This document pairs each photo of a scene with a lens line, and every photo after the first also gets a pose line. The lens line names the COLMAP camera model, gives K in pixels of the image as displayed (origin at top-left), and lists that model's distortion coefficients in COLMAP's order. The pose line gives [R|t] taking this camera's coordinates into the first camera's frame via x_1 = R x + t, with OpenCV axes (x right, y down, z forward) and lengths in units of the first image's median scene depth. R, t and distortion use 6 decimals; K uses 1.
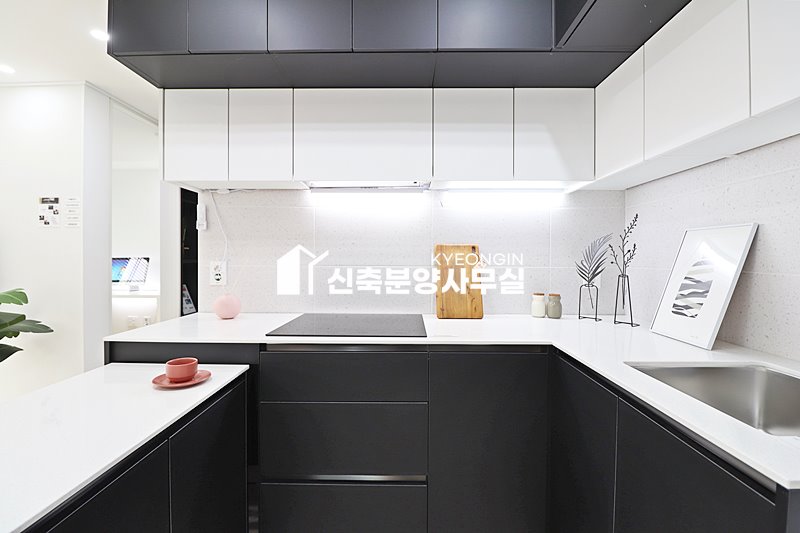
lens RADIAL K [[372.9, 0, 403.2], [0, 372.9, 260.3], [0, 0, 1]] dist [-0.001303, -0.010816]
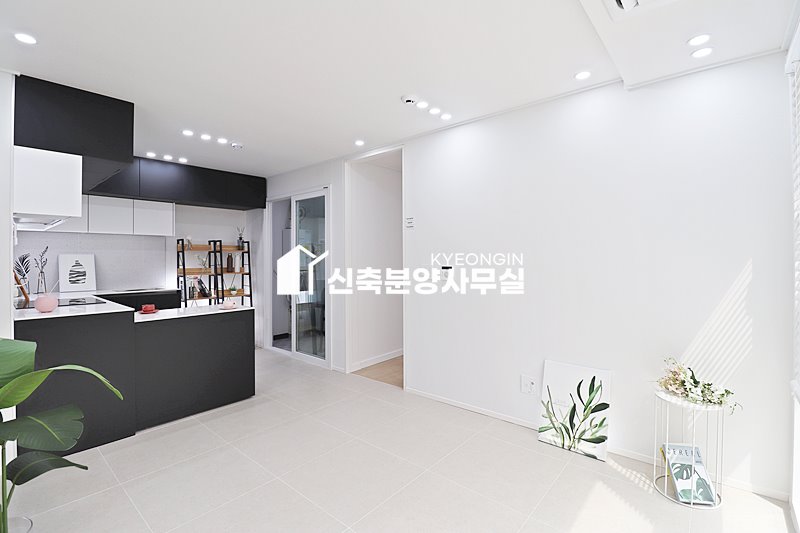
lens RADIAL K [[372.9, 0, 403.2], [0, 372.9, 260.3], [0, 0, 1]] dist [-0.001303, -0.010816]
pose [[-0.764084, -0.008191, 0.645065, -2.367361], [-0.001223, 0.999936, 0.011248, -0.055248], [-0.645116, 0.007806, -0.764045, 1.186631]]
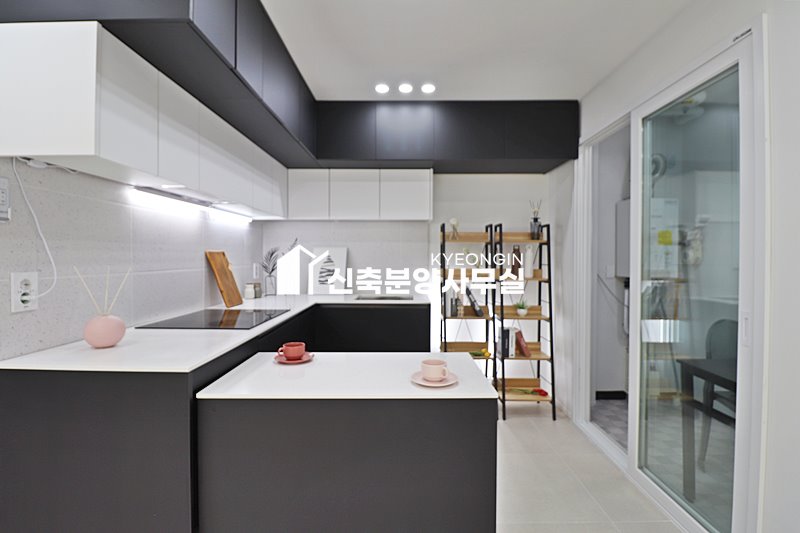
lens RADIAL K [[372.9, 0, 403.2], [0, 372.9, 260.3], [0, 0, 1]] dist [-0.001303, -0.010816]
pose [[-0.010474, -0.014523, 0.999840, -1.214551], [-0.002059, 0.999893, 0.014502, -0.030757], [-0.999943, -0.001907, -0.010503, 0.400342]]
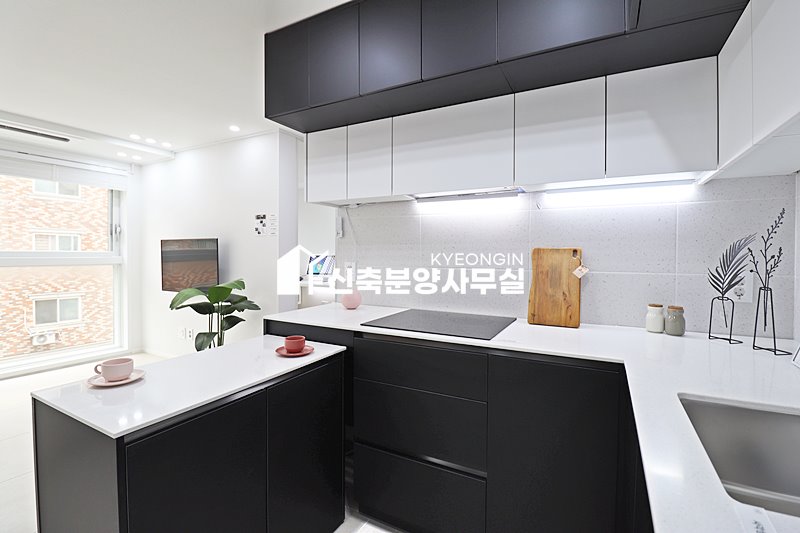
lens RADIAL K [[372.9, 0, 403.2], [0, 372.9, 260.3], [0, 0, 1]] dist [-0.001303, -0.010816]
pose [[0.887848, 0.009542, -0.460038, 0.249875], [-0.004273, 0.999913, 0.012495, -0.021676], [0.460117, -0.009128, 0.887812, -0.027247]]
